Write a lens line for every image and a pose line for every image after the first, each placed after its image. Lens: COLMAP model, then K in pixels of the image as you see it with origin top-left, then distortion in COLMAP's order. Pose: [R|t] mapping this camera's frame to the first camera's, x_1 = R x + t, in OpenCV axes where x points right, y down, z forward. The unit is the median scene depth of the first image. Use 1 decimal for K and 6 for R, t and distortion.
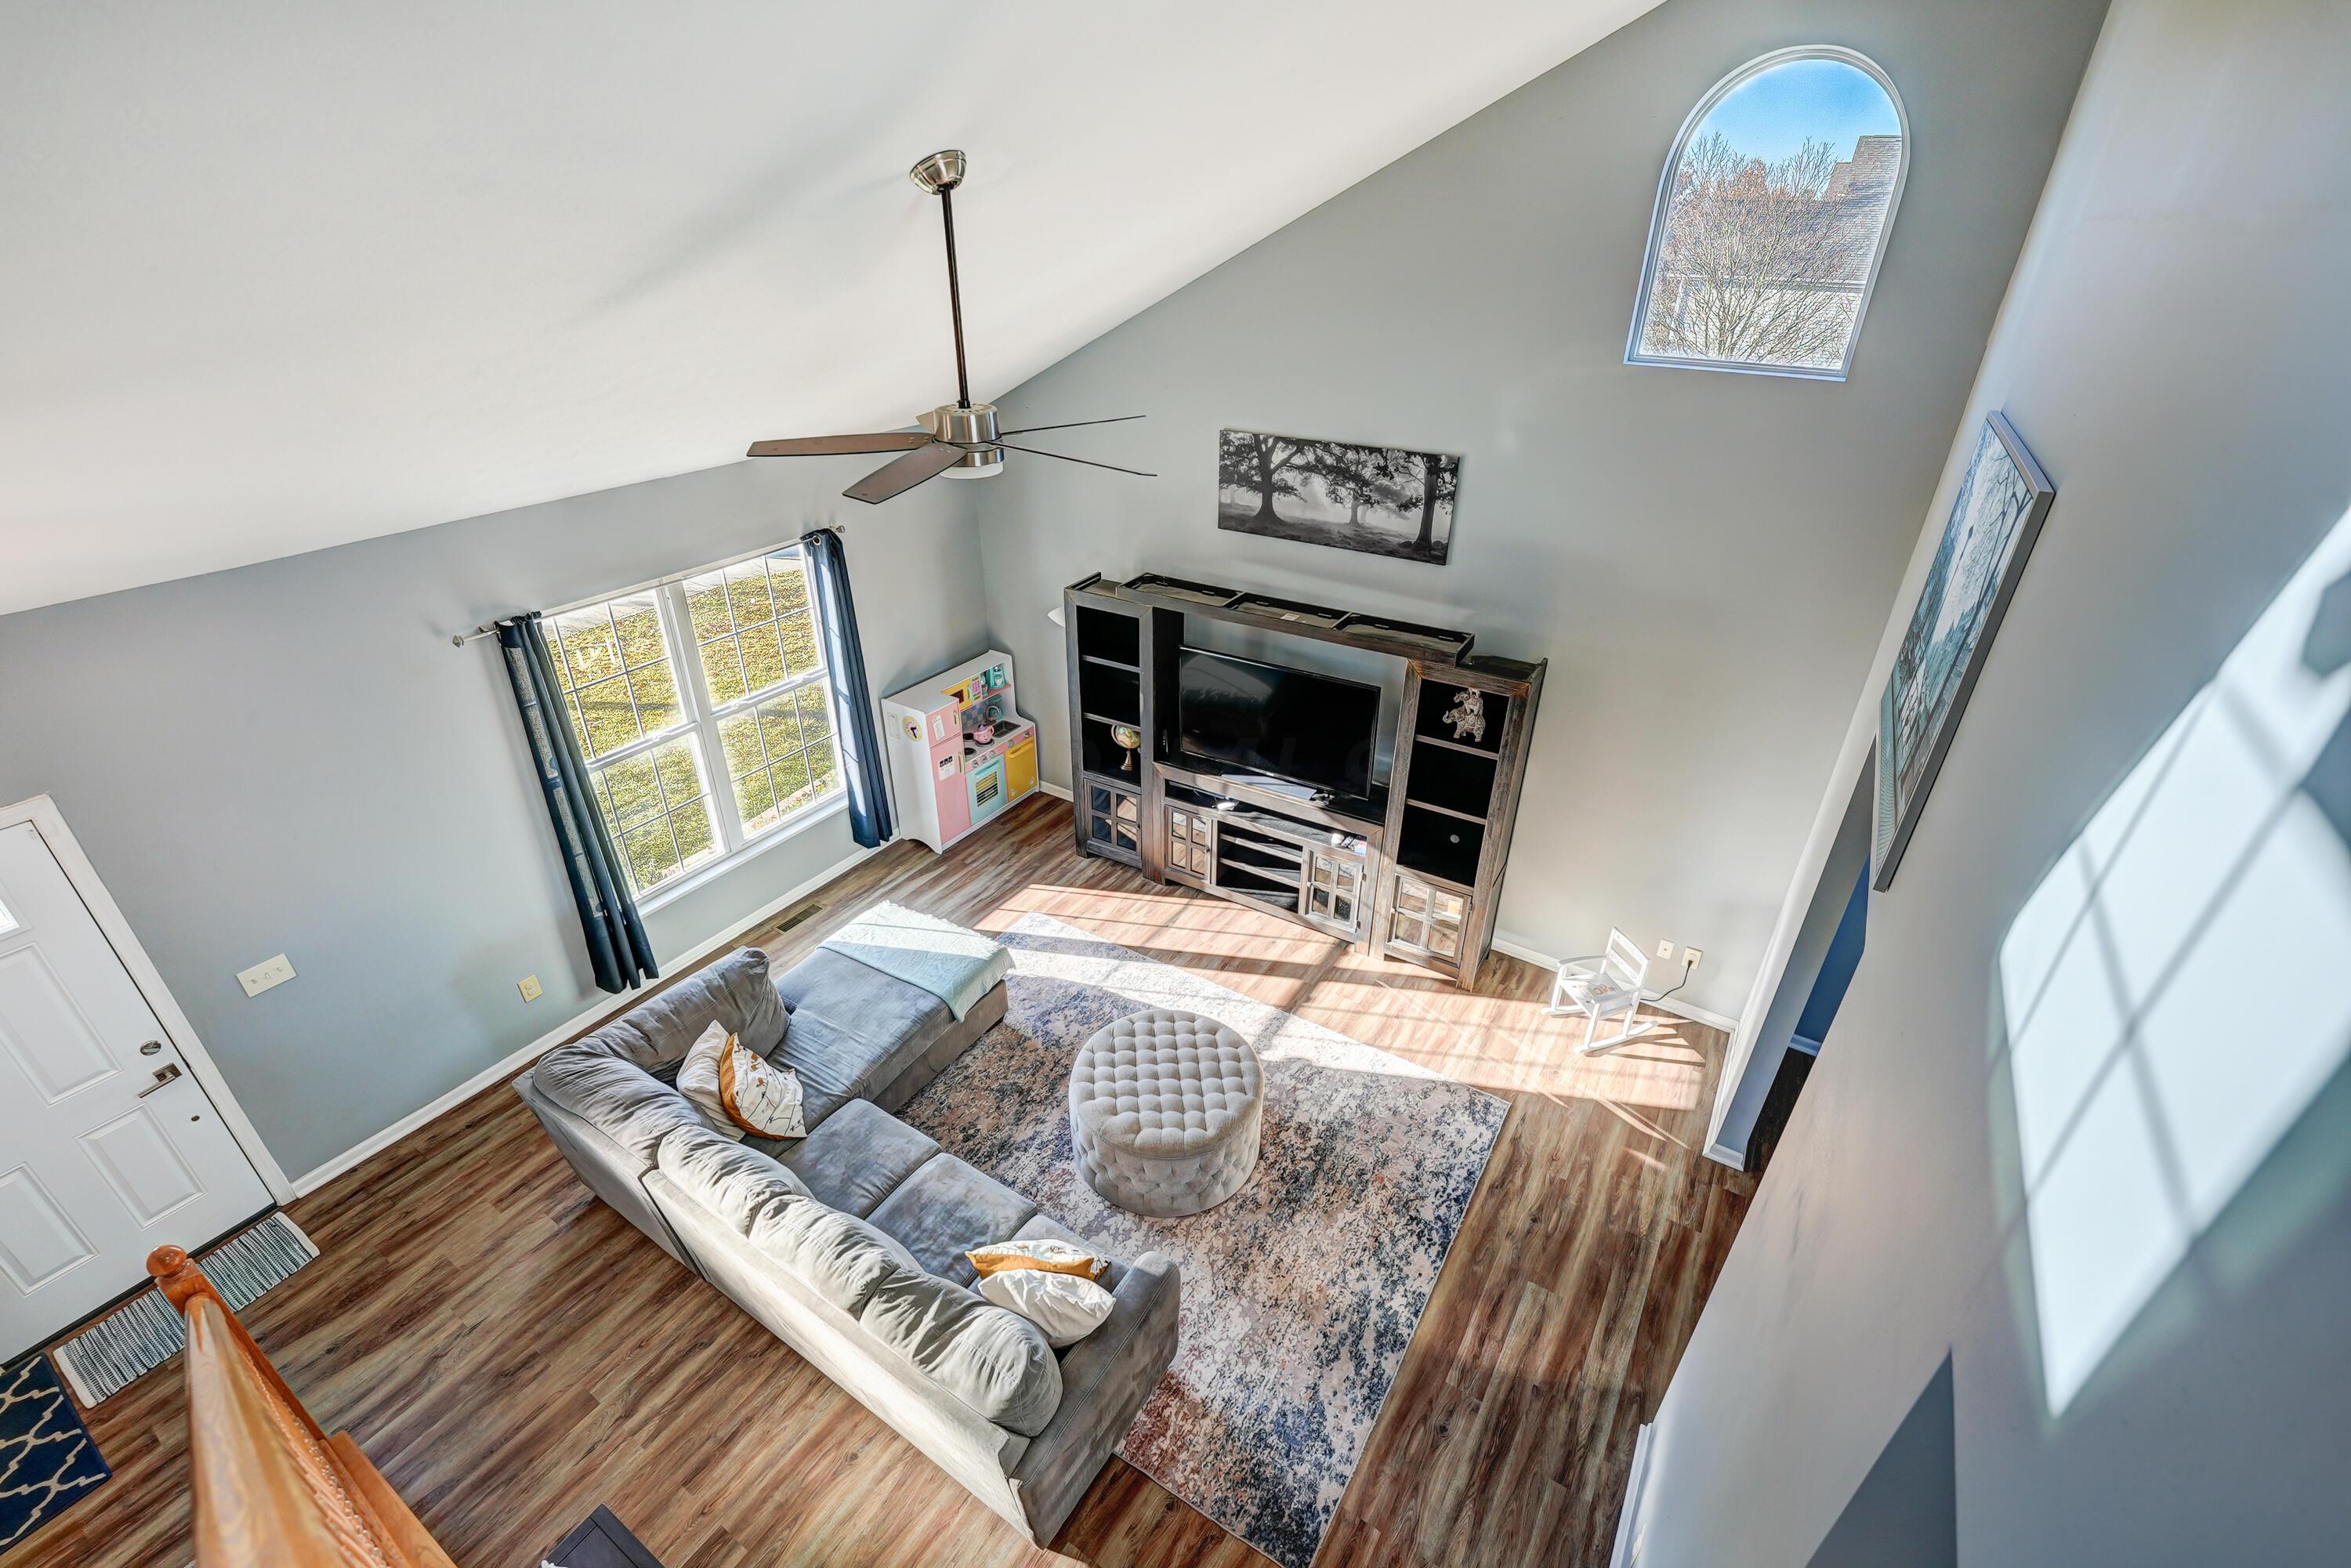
lens RADIAL K [[1015.2, 0, 1163.8], [0, 1015.2, 775.2], [0, 0, 1]] dist [-0.002796, -0.000041]
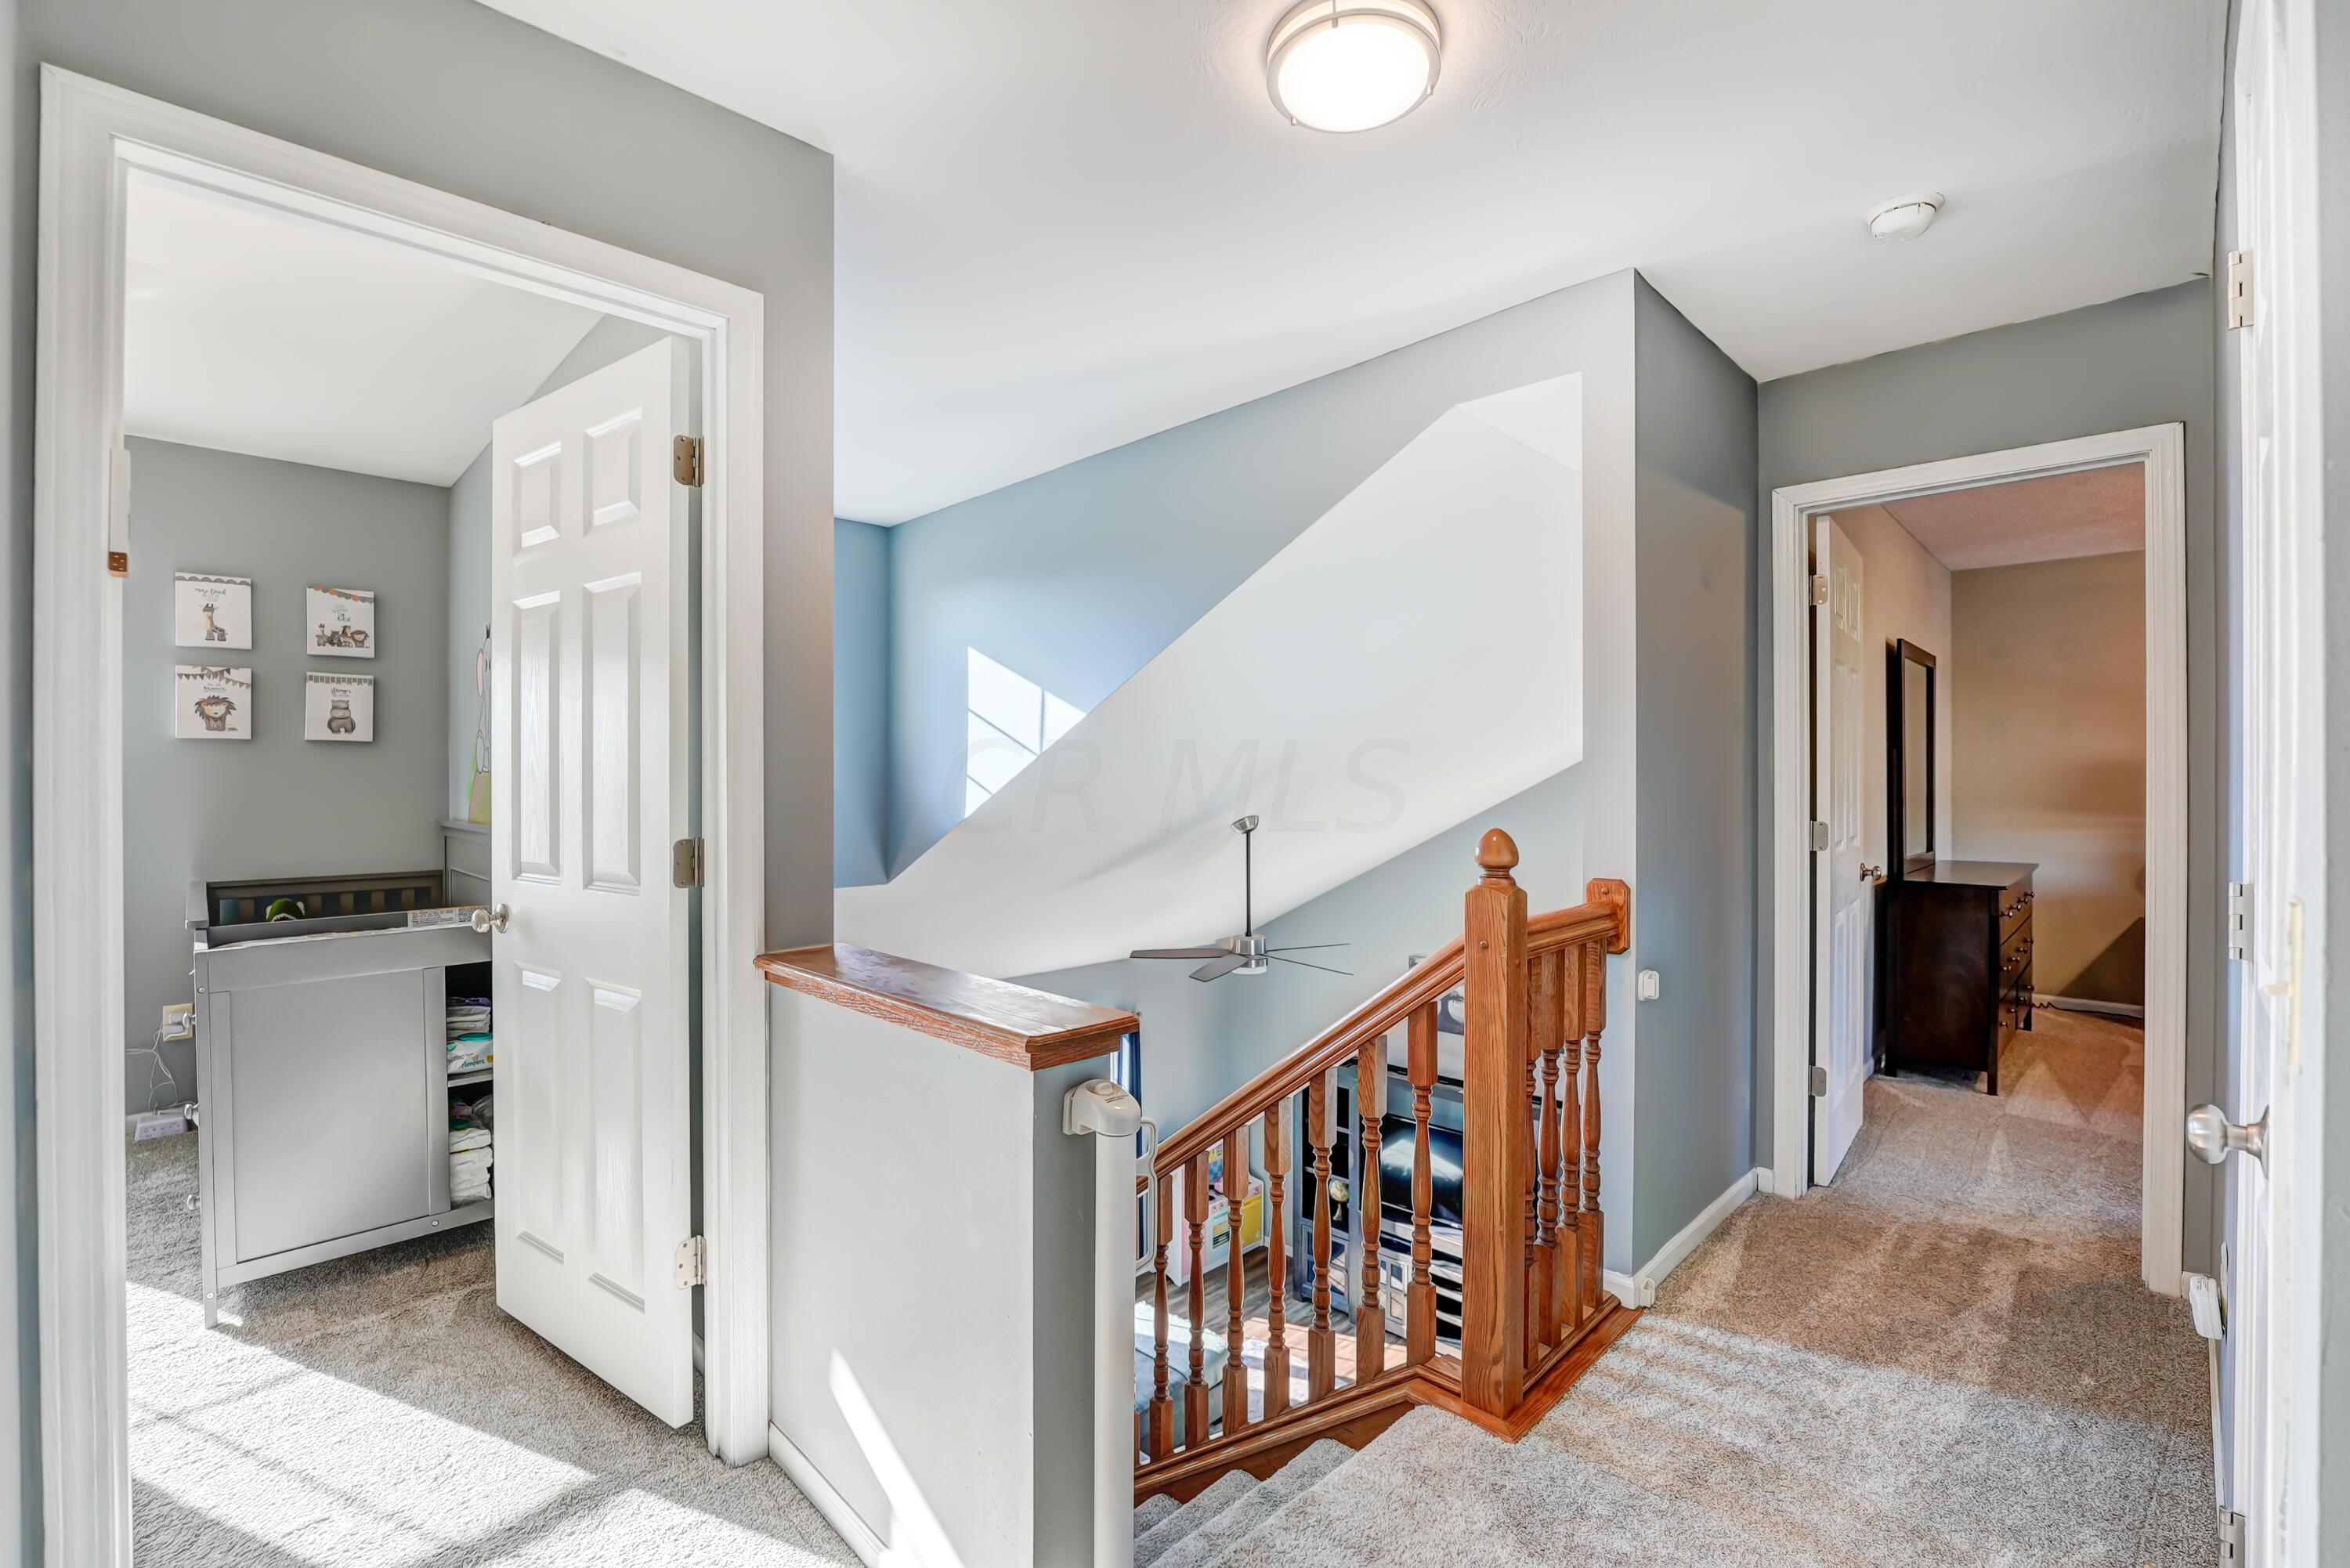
lens RADIAL K [[1014.7, 0, 1172.4], [0, 1014.7, 776.7], [0, 0, 1]] dist [-0.002796, -0.000041]
pose [[0.977077, 0.002976, -0.212863, 0.058693], [-0.105218, 0.875984, -0.470723, 0.260289], [0.185064, 0.482330, 0.856218, -0.728147]]
